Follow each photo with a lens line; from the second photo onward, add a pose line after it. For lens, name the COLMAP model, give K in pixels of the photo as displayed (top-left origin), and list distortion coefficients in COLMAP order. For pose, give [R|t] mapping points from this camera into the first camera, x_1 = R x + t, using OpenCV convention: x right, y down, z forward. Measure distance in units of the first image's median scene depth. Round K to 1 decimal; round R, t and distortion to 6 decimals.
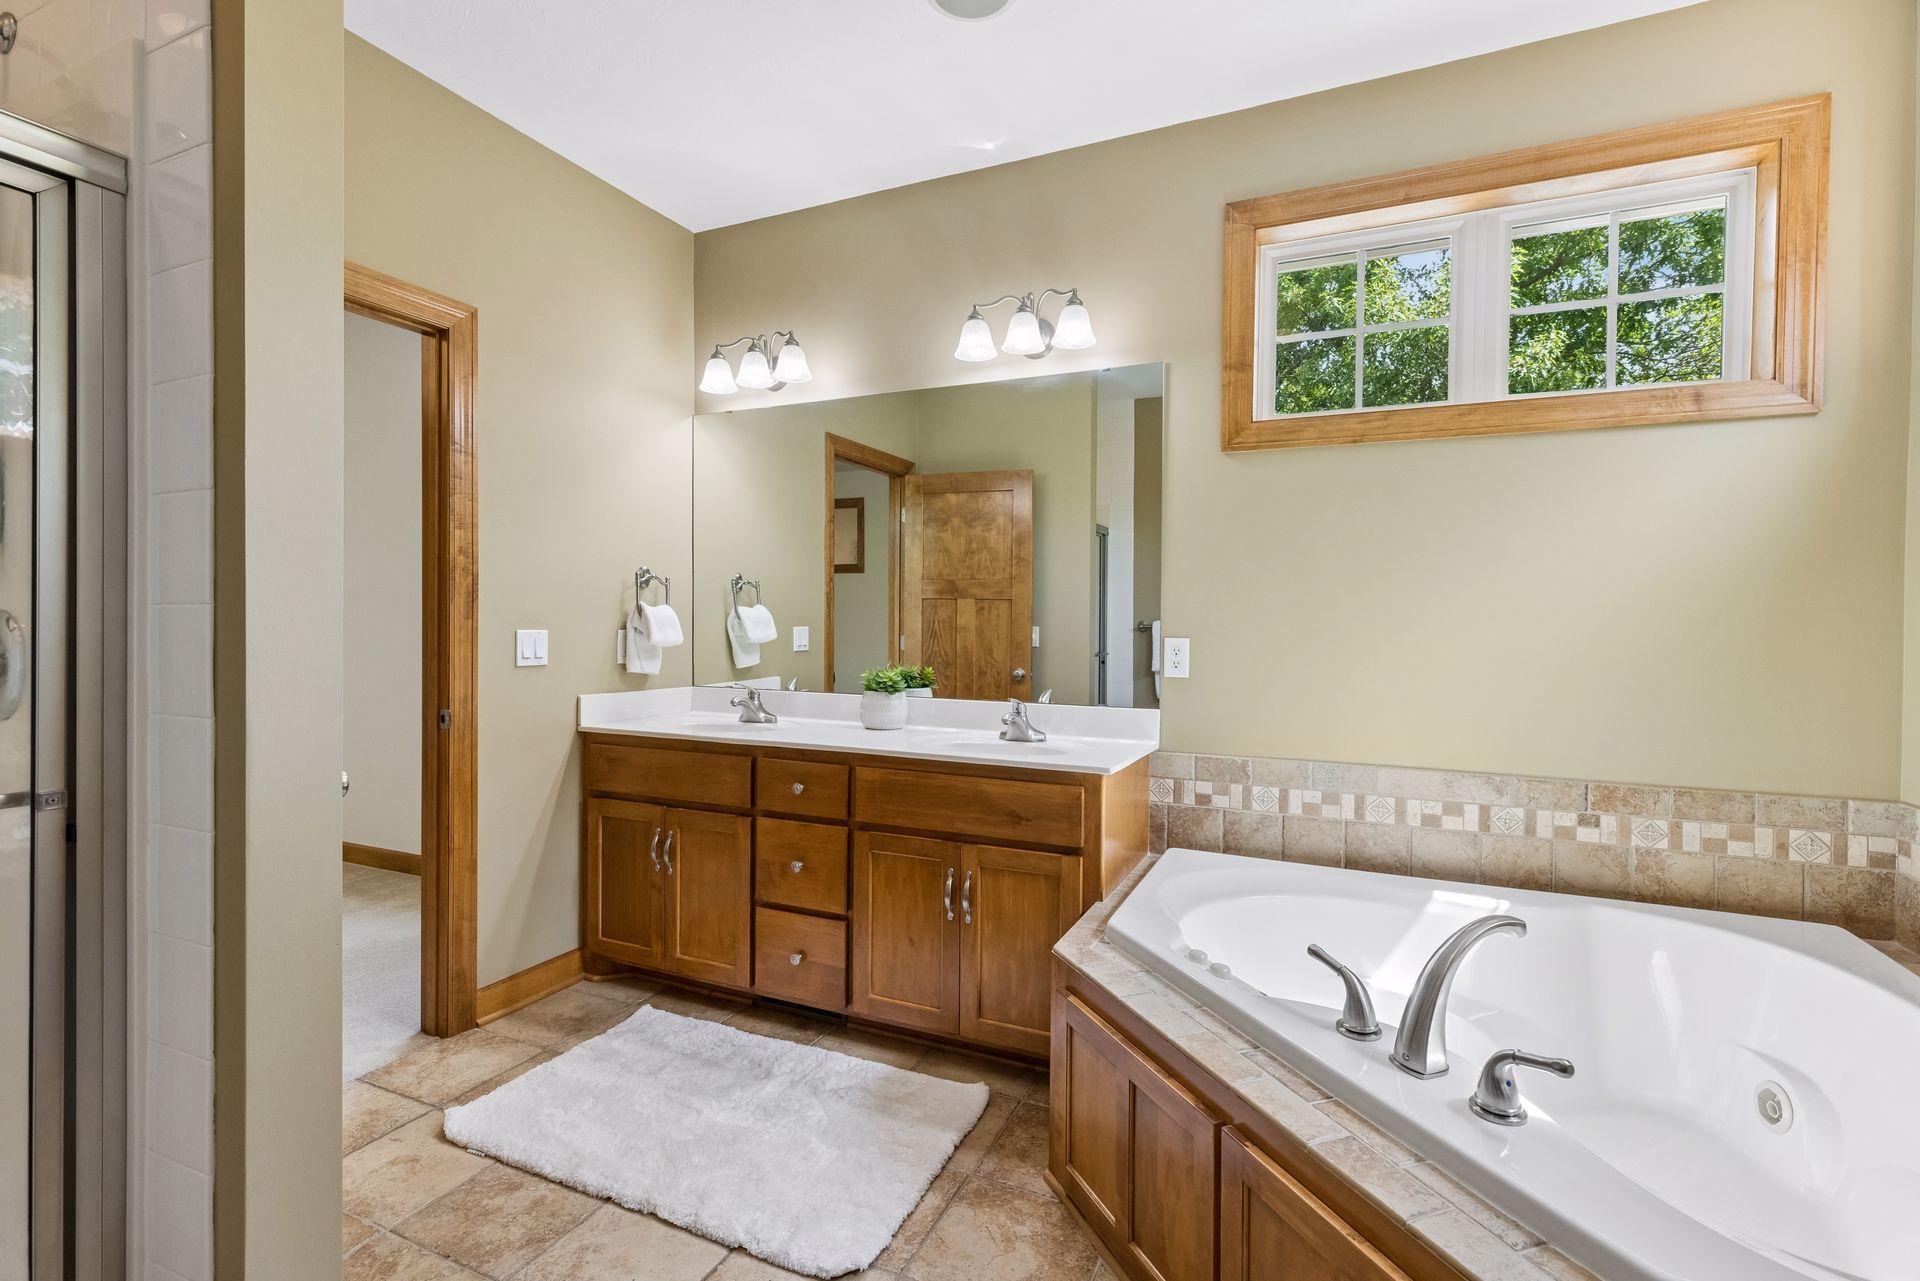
lens RADIAL K [[880.8, 0, 951.3], [0, 880.8, 626.5], [0, 0, 1]] dist [0.010008, -0.001920]
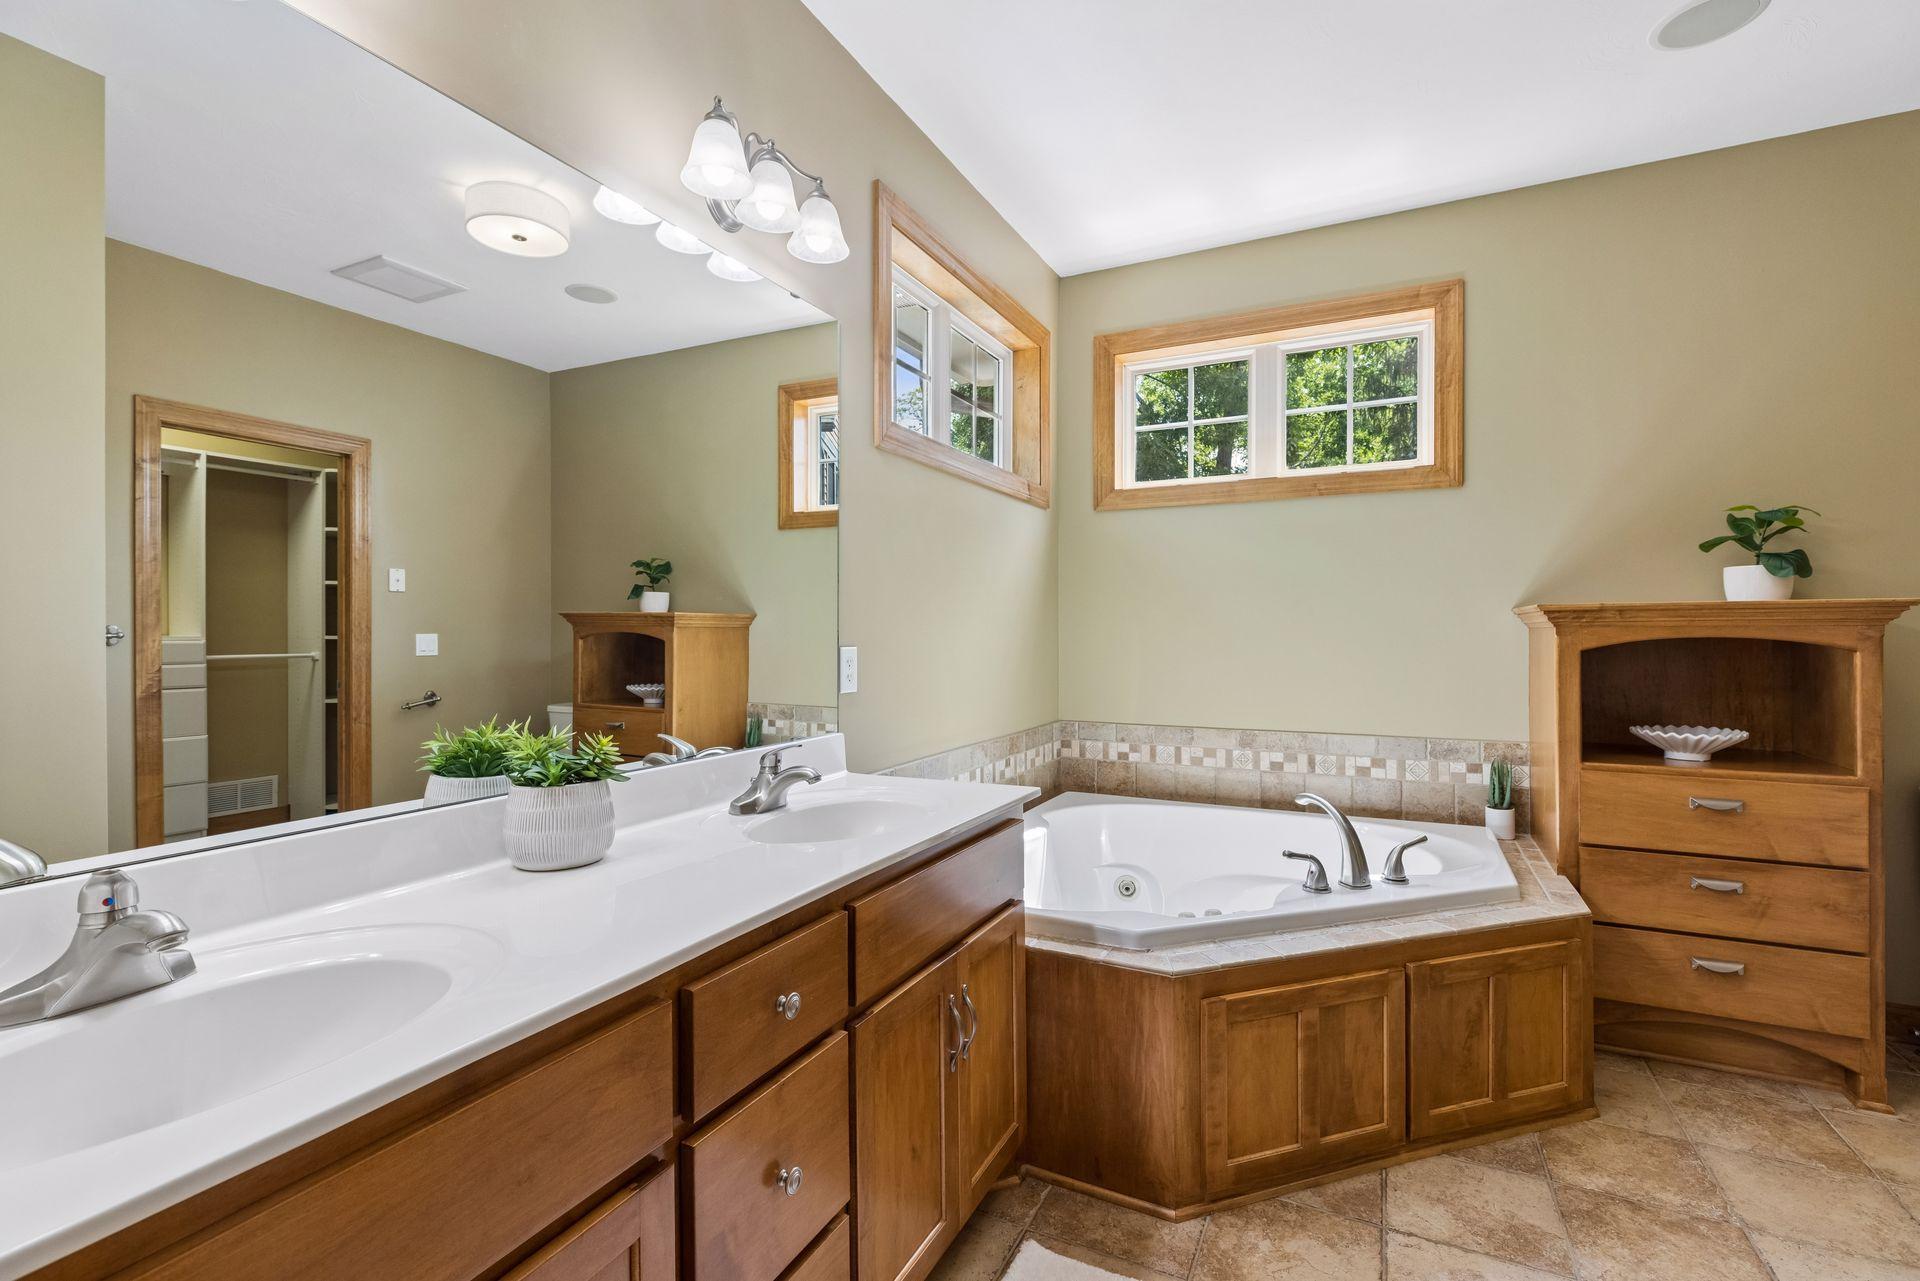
lens RADIAL K [[868.3, 0, 953.3], [0, 868.3, 635.3], [0, 0, 1]] dist [-0.004063, -0.000277]
pose [[0.028348, -0.012126, 0.999525, -0.905128], [0.011396, 0.999865, 0.011807, -0.010852], [-0.999533, 0.011056, 0.028482, 1.345147]]
